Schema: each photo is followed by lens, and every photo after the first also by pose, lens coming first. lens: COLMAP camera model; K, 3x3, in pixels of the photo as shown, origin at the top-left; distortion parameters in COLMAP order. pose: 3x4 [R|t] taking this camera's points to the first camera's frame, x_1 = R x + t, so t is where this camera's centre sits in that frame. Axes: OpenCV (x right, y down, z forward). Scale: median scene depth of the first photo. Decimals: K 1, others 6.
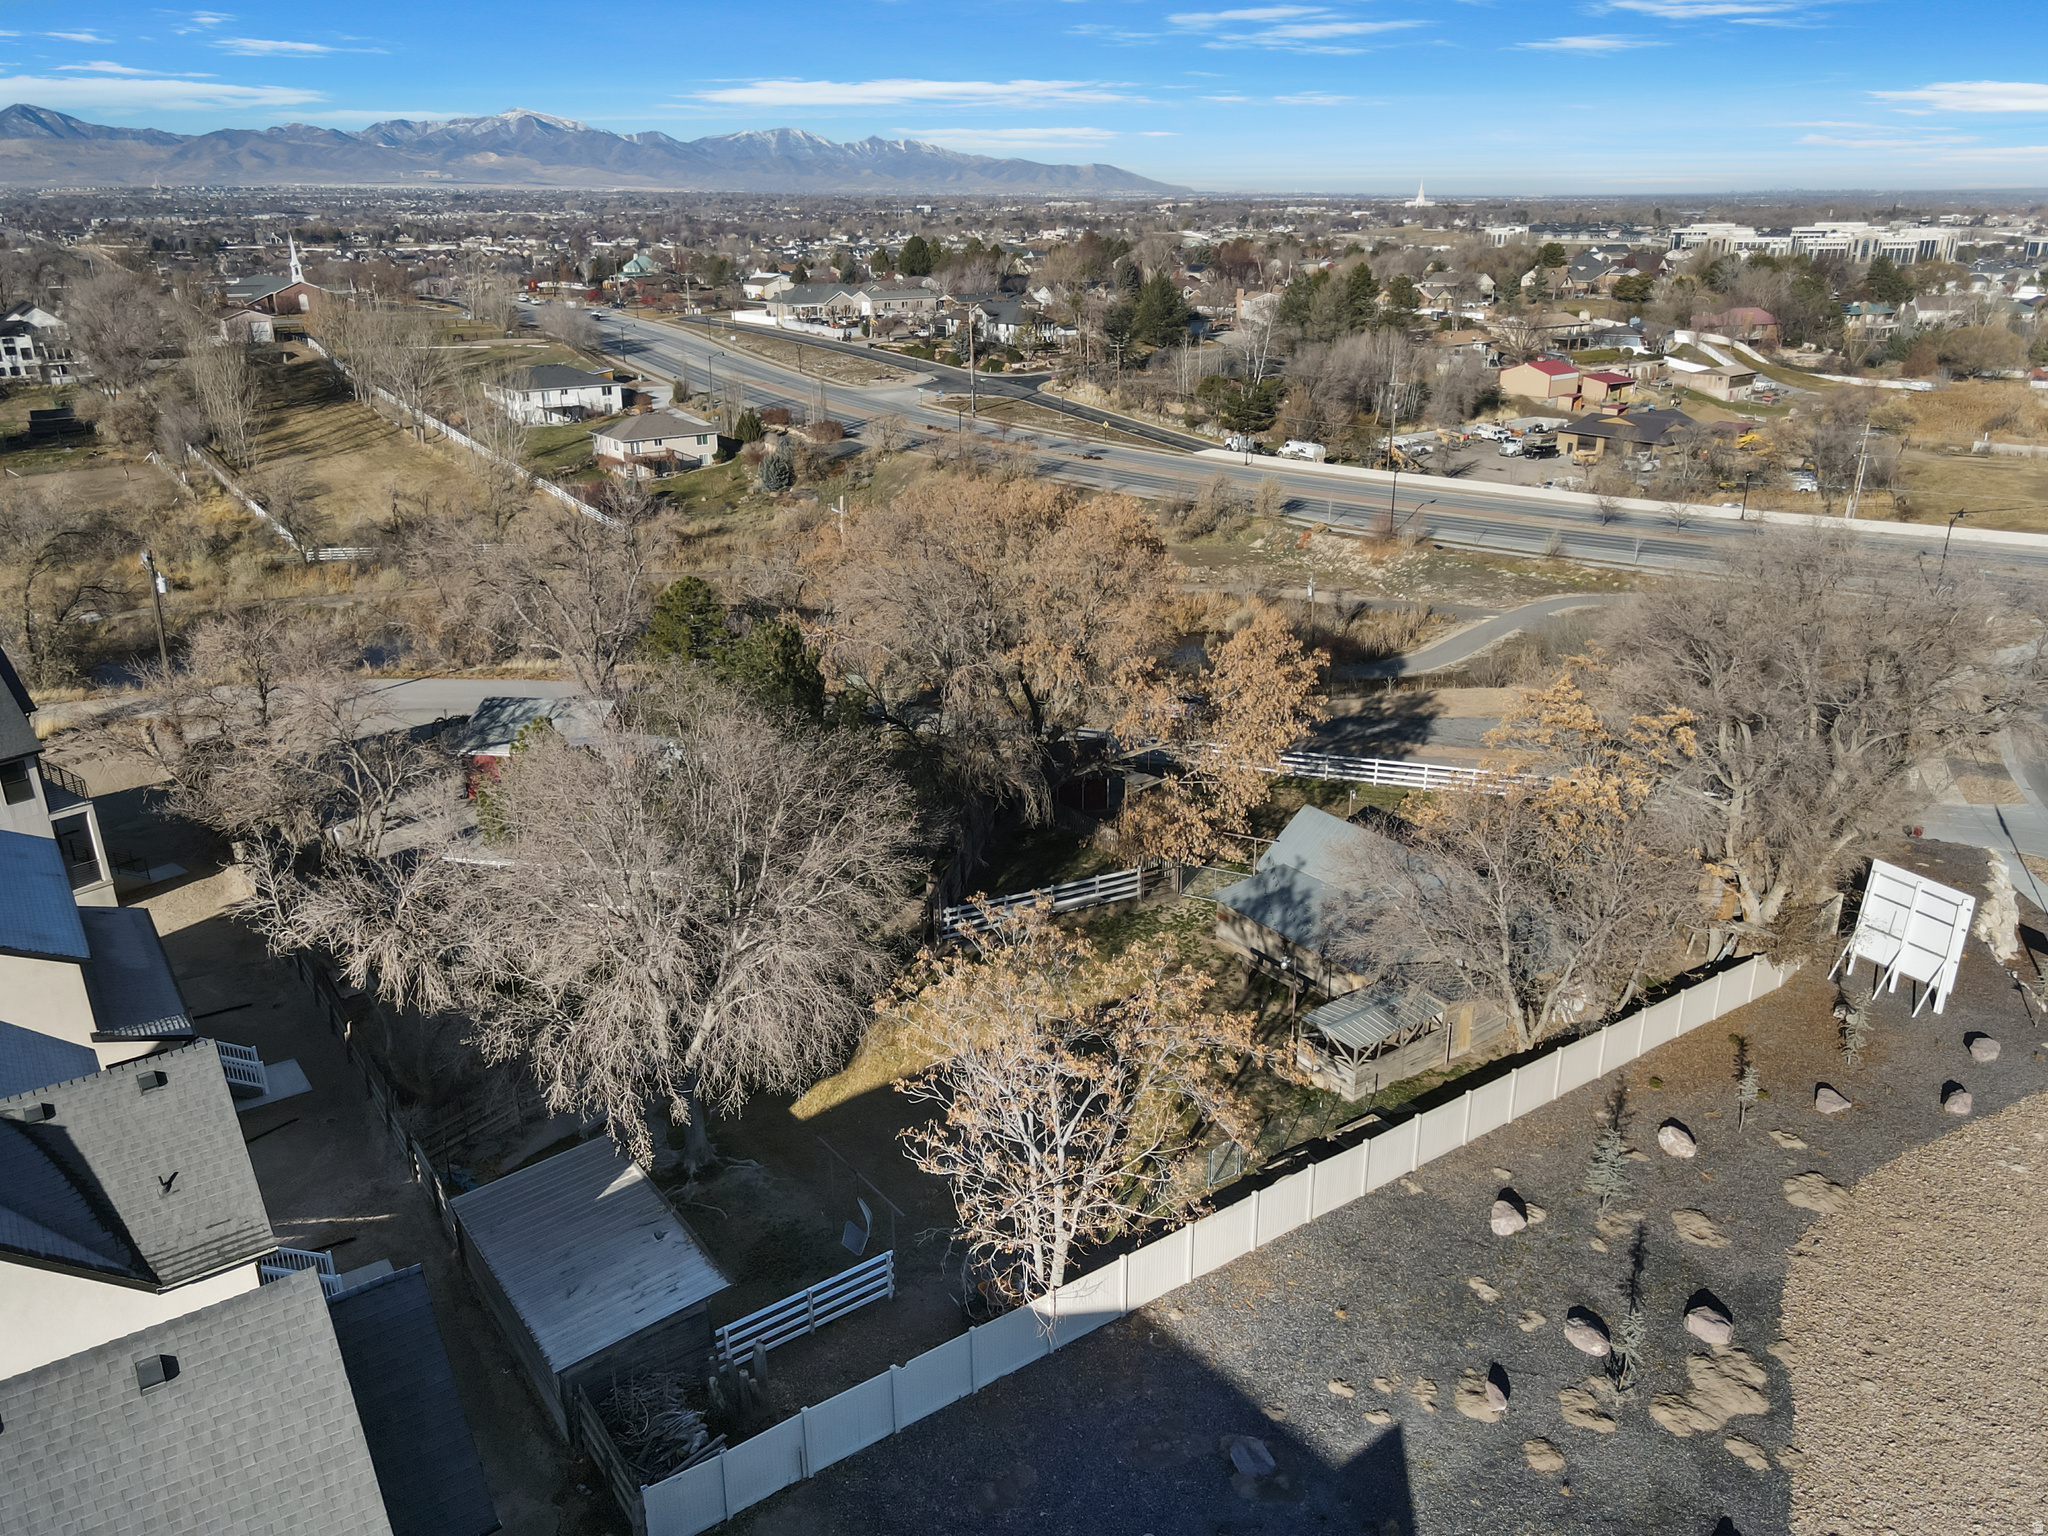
lens RADIAL K [[1503.1, 0, 1034.9], [0, 1503.1, 775.1], [0, 0, 1]] dist [-0.001003, 0.024883]
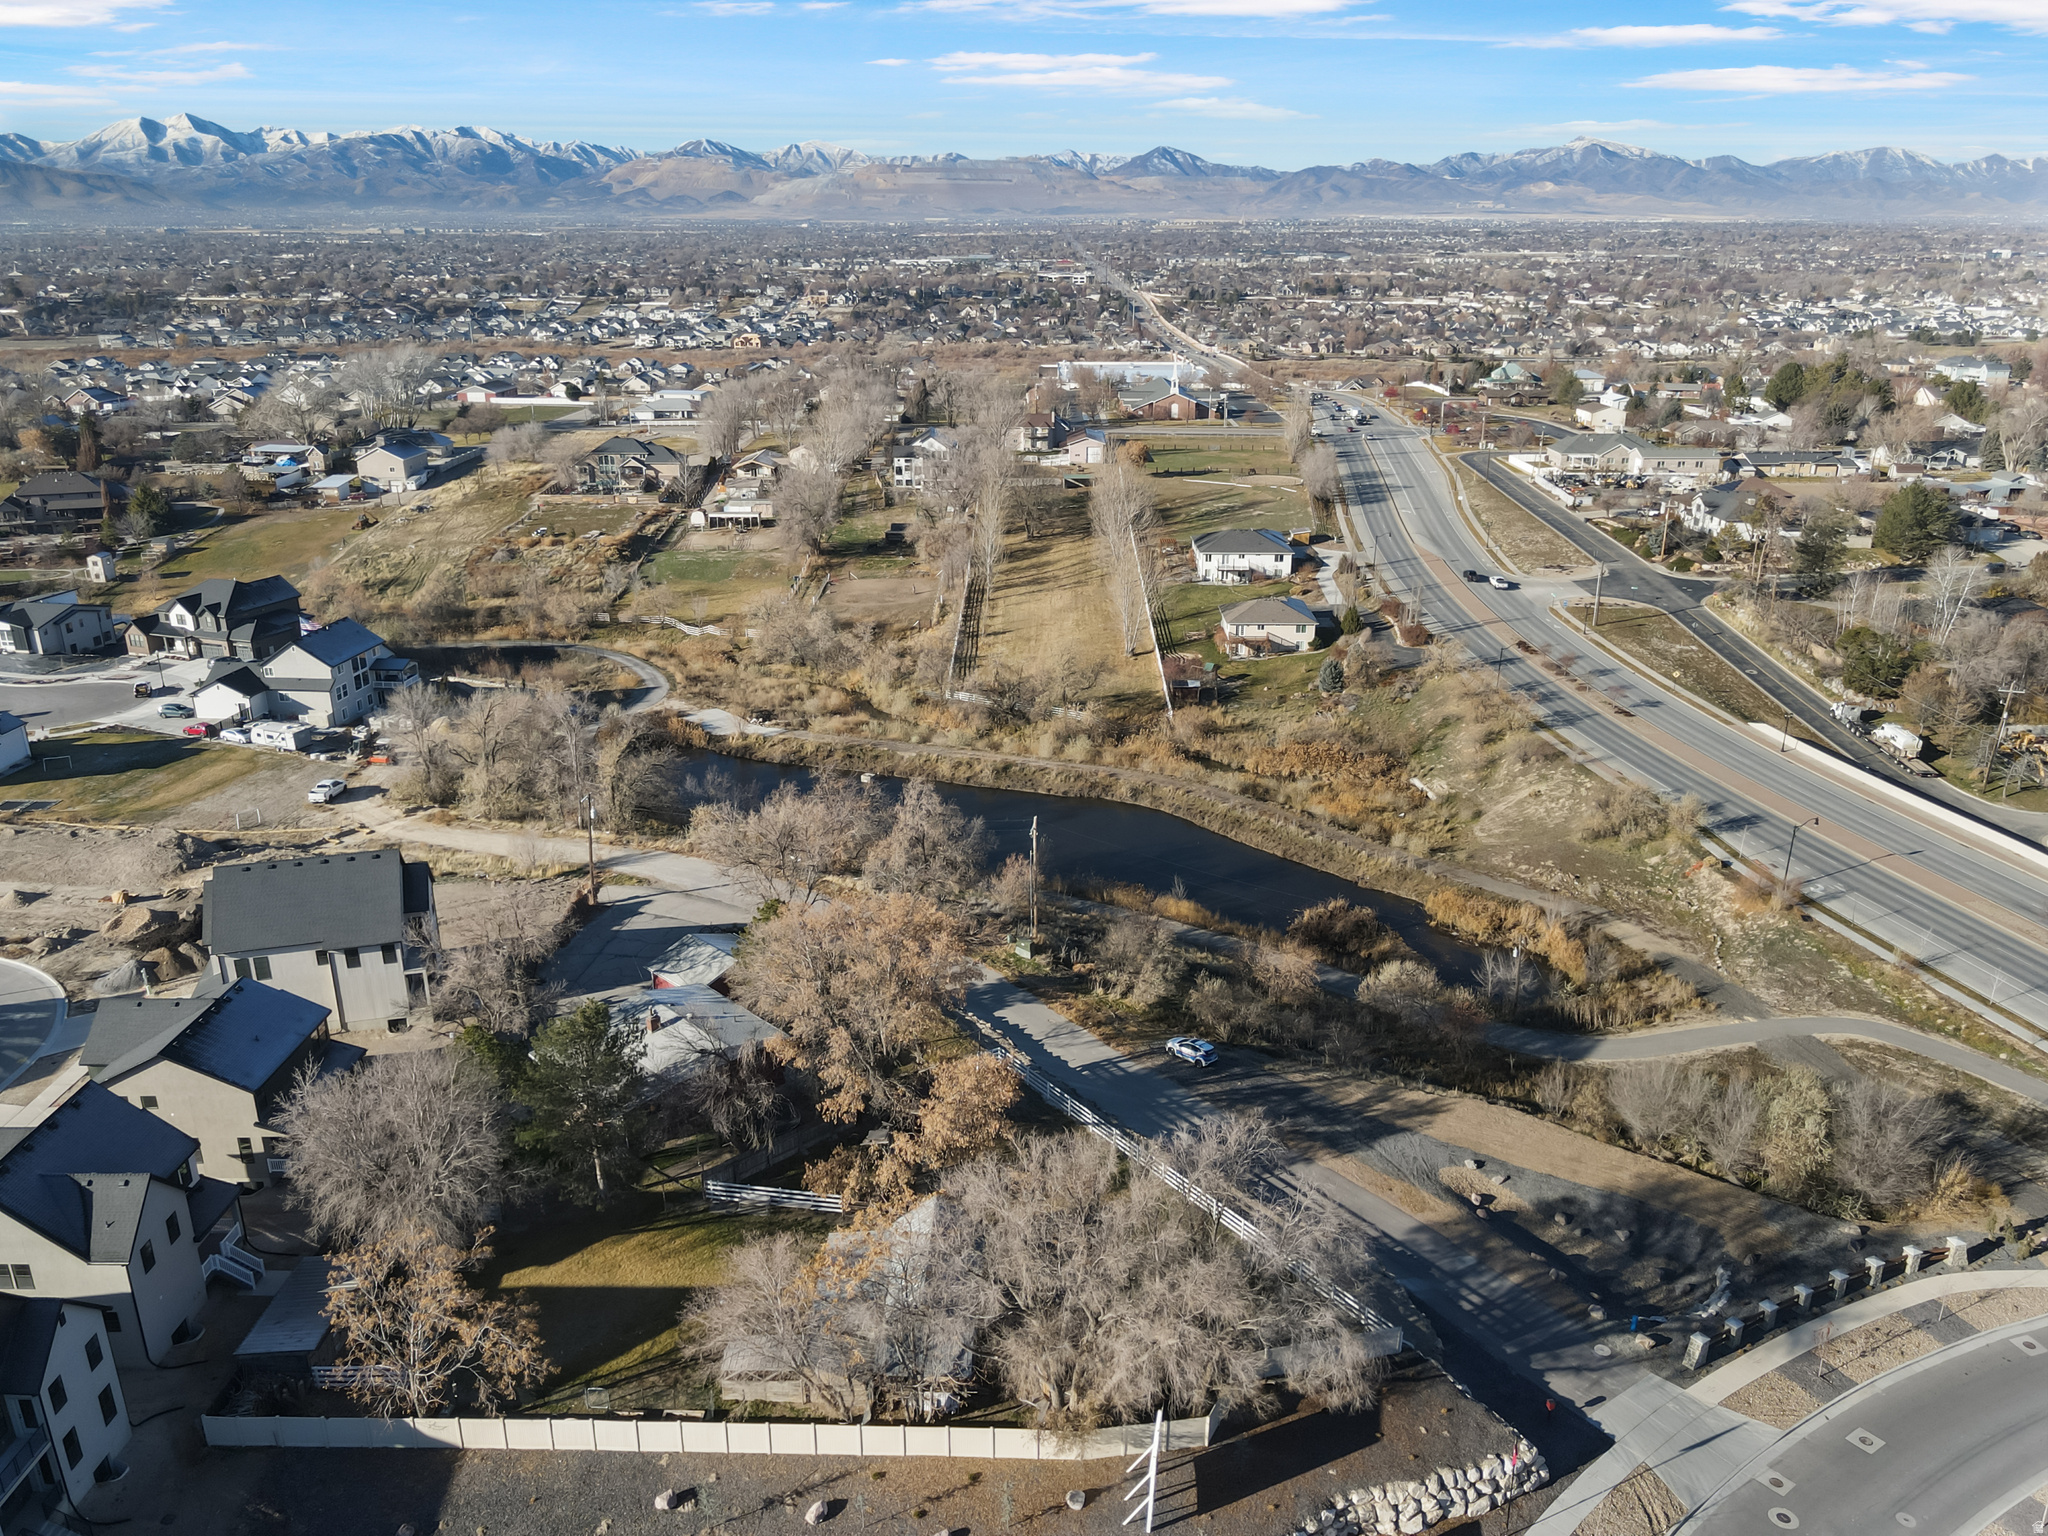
lens RADIAL K [[1503.1, 0, 1034.9], [0, 1503.1, 775.1], [0, 0, 1]] dist [-0.001003, 0.024883]
pose [[0.807802, 0.204166, -0.552967, 0.261578], [-0.213101, 0.975802, 0.048976, -0.125044], [0.549586, 0.078275, 0.831762, -0.047218]]
